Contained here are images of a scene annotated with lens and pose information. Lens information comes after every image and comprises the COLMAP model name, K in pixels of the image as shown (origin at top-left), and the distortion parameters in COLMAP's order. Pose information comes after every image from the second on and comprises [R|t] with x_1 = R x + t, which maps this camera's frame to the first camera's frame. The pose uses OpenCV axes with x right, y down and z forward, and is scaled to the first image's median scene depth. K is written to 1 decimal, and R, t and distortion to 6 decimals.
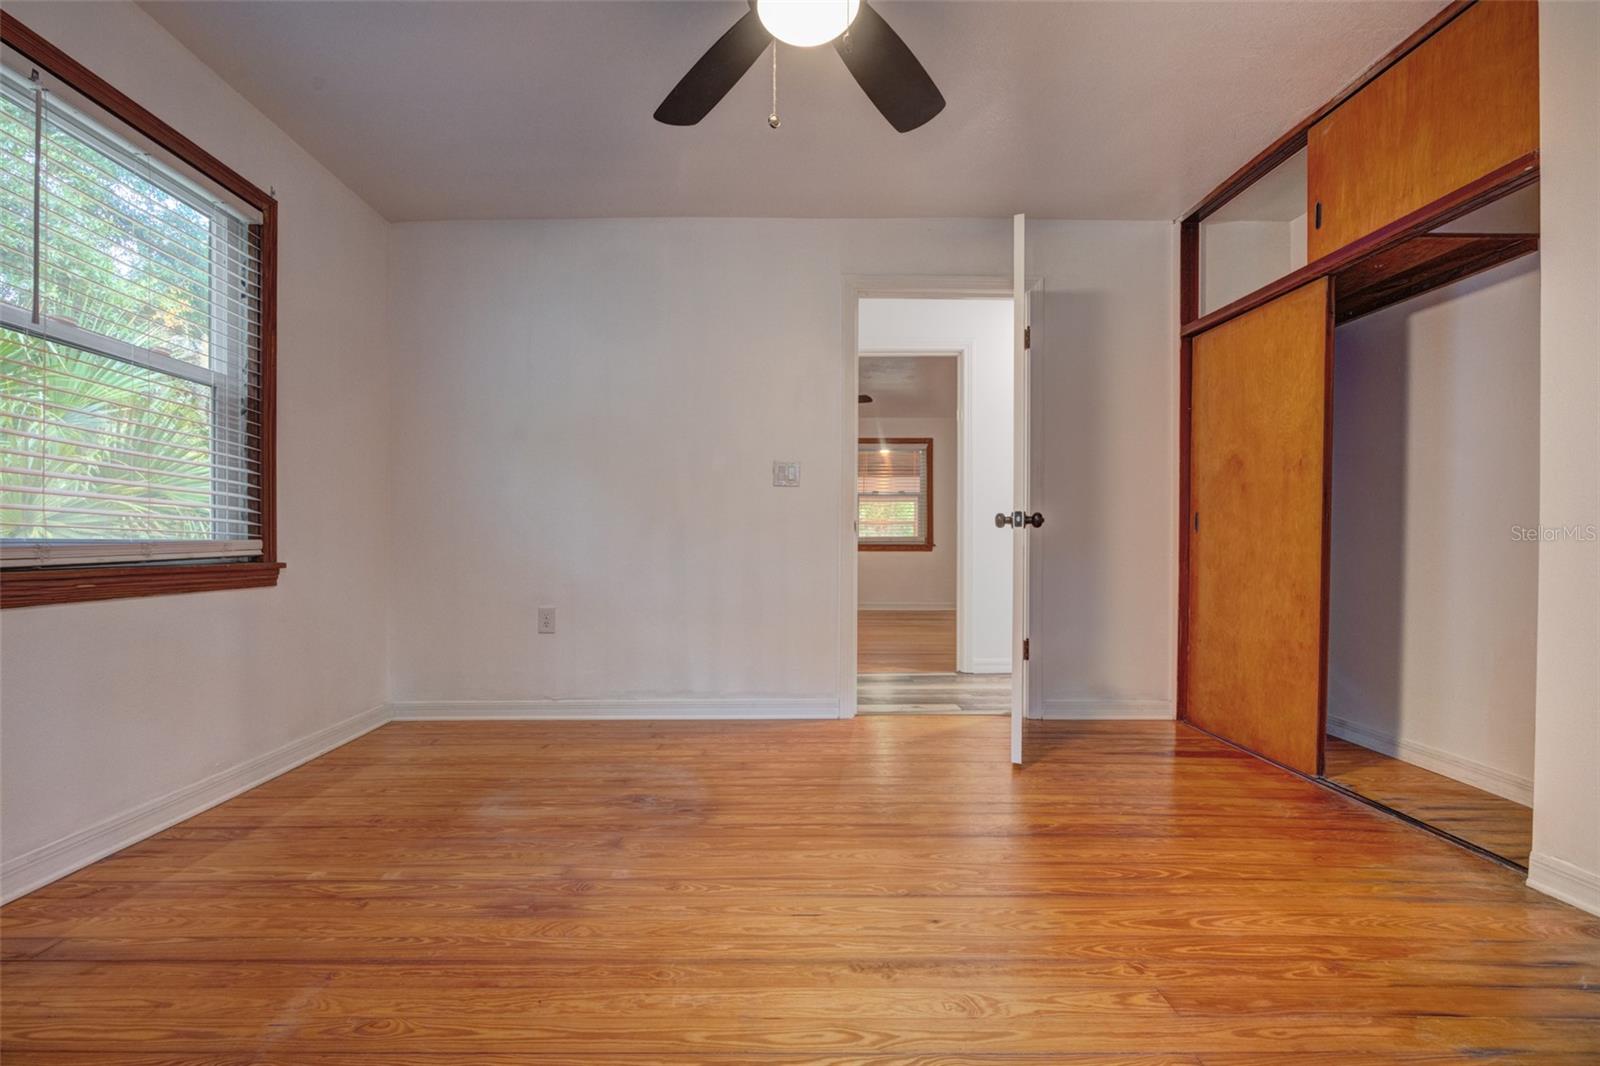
lens RADIAL K [[697.0, 0, 758.5], [0, 697.0, 549.4], [0, 0, 1]] dist [-0.011437, 0.000007]
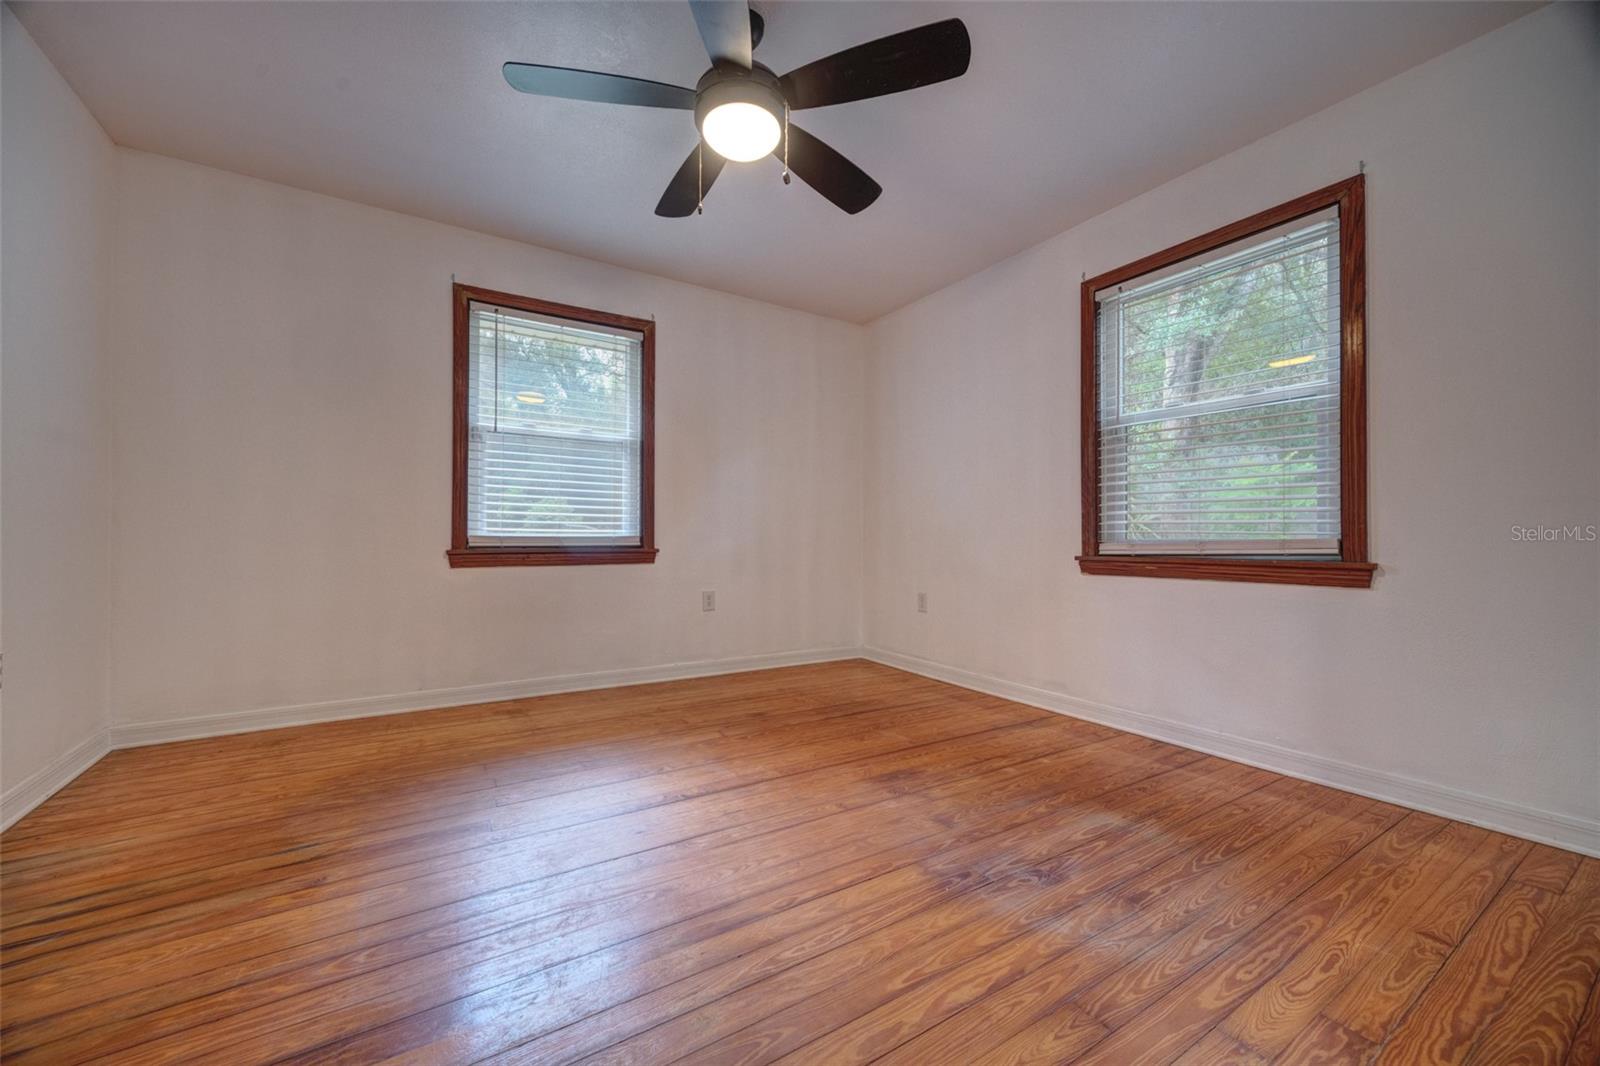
lens RADIAL K [[611.1, 0, 792.3], [0, 611.1, 537.1], [0, 0, 1]] dist [-0.000853, 0.000120]
pose [[-0.843681, -0.007351, -0.536794, 0.373618], [-0.008255, 0.999966, -0.000719, -0.008350], [0.536781, 0.003825, -0.843713, 1.253321]]
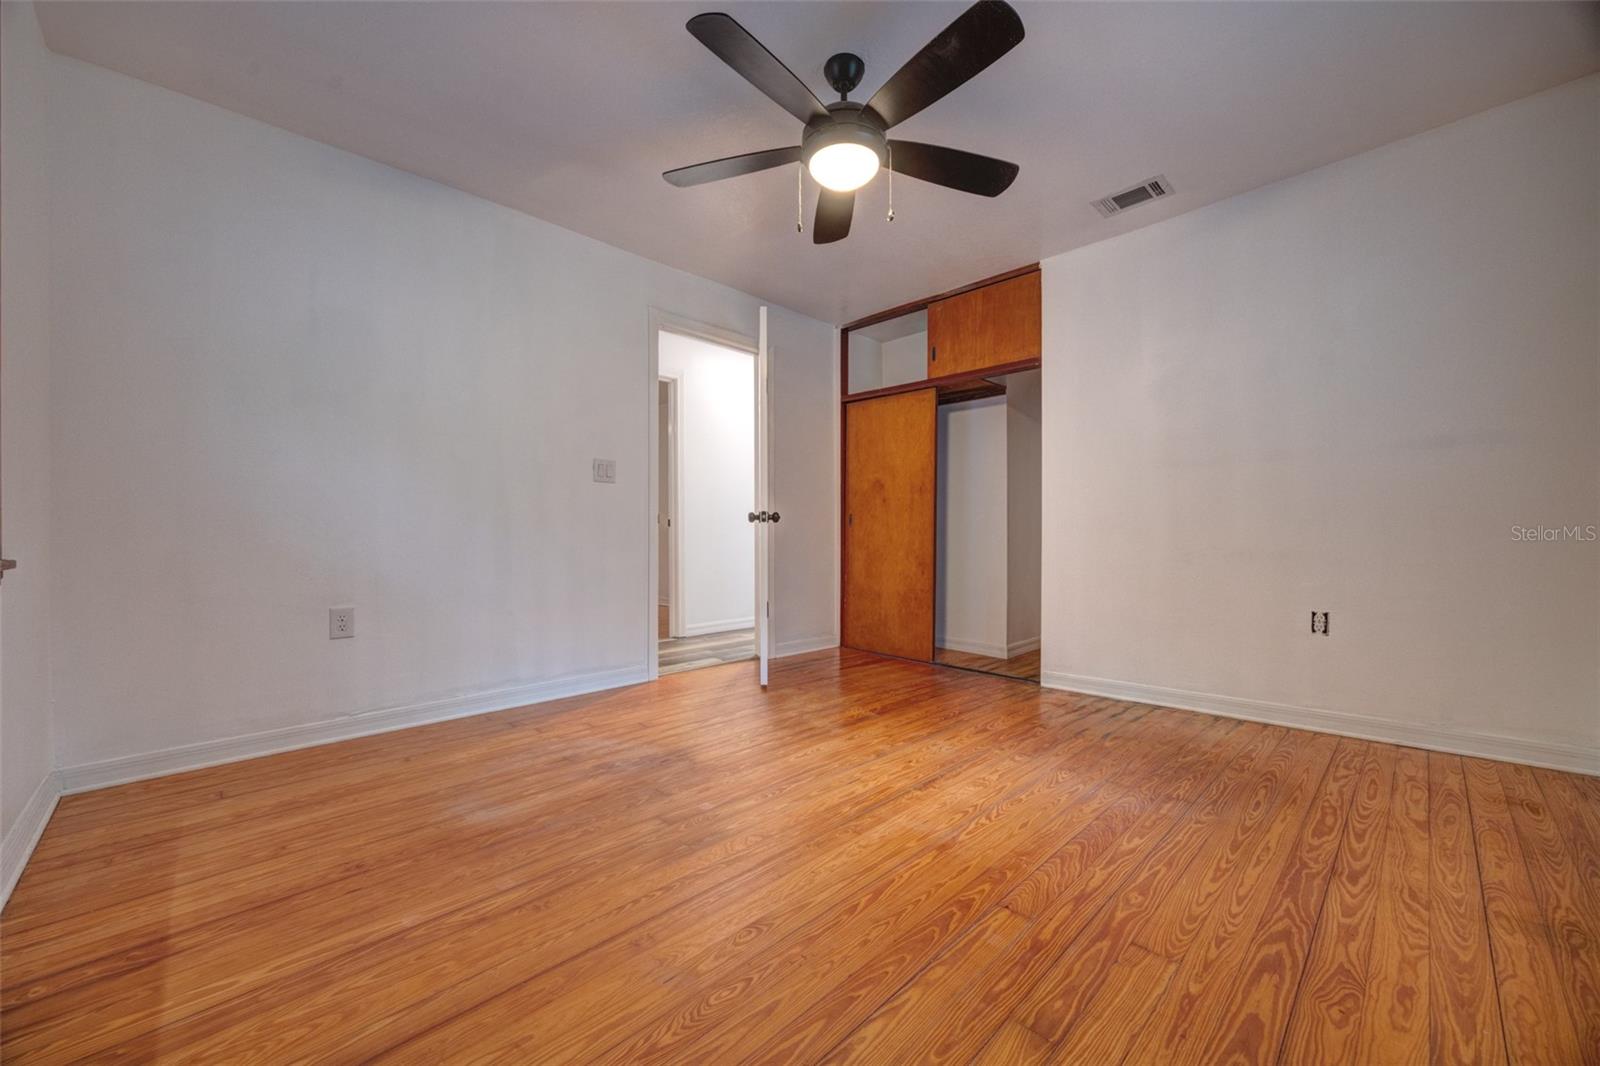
lens RADIAL K [[625.4, 0, 807.1], [0, 625.4, 540.4], [0, 0, 1]] dist [-0.001190, 0.000030]
pose [[0.701110, -0.005380, 0.713032, -0.578270], [0.006308, 0.999979, 0.001343, 0.004550], [-0.713025, 0.003556, 0.701130, 0.078165]]
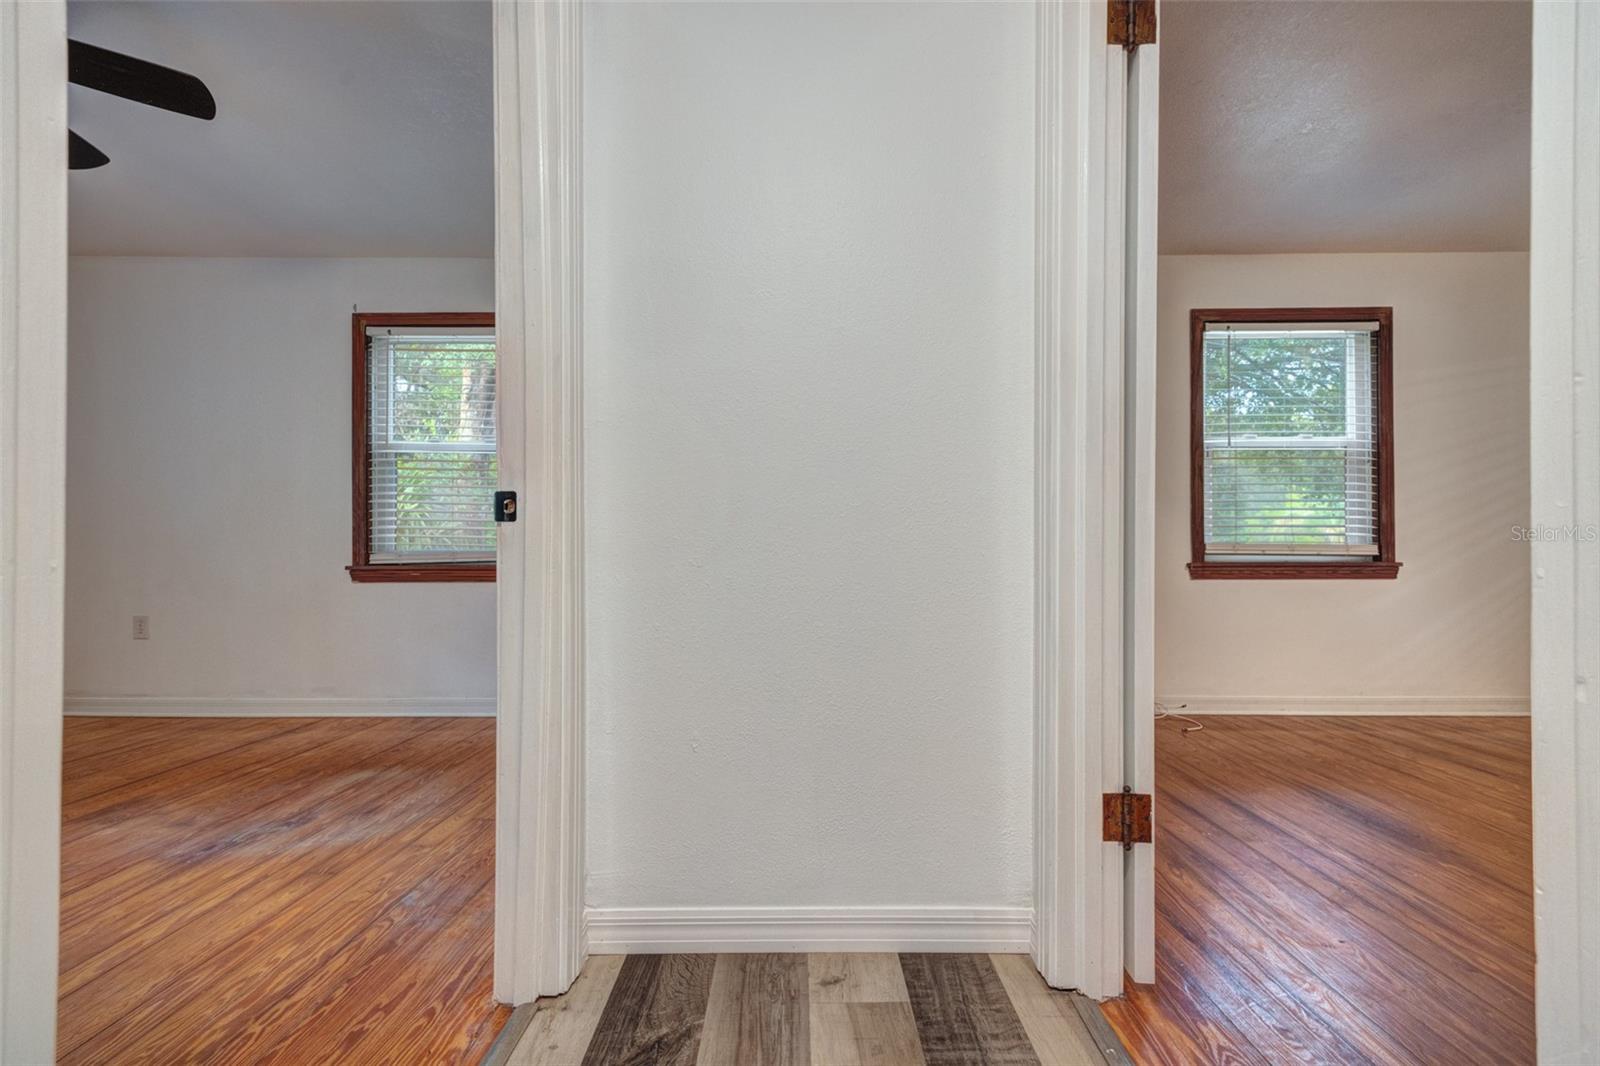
lens RADIAL K [[662.6, 0, 805.2], [0, 662.6, 543.8], [0, 0, 1]] dist [0.025134, -0.006335]
pose [[-0.002399, -0.012040, -0.999925, 0.657910], [-0.006539, 0.999906, -0.012024, -0.012740], [0.999976, 0.006510, -0.002478, 1.500630]]
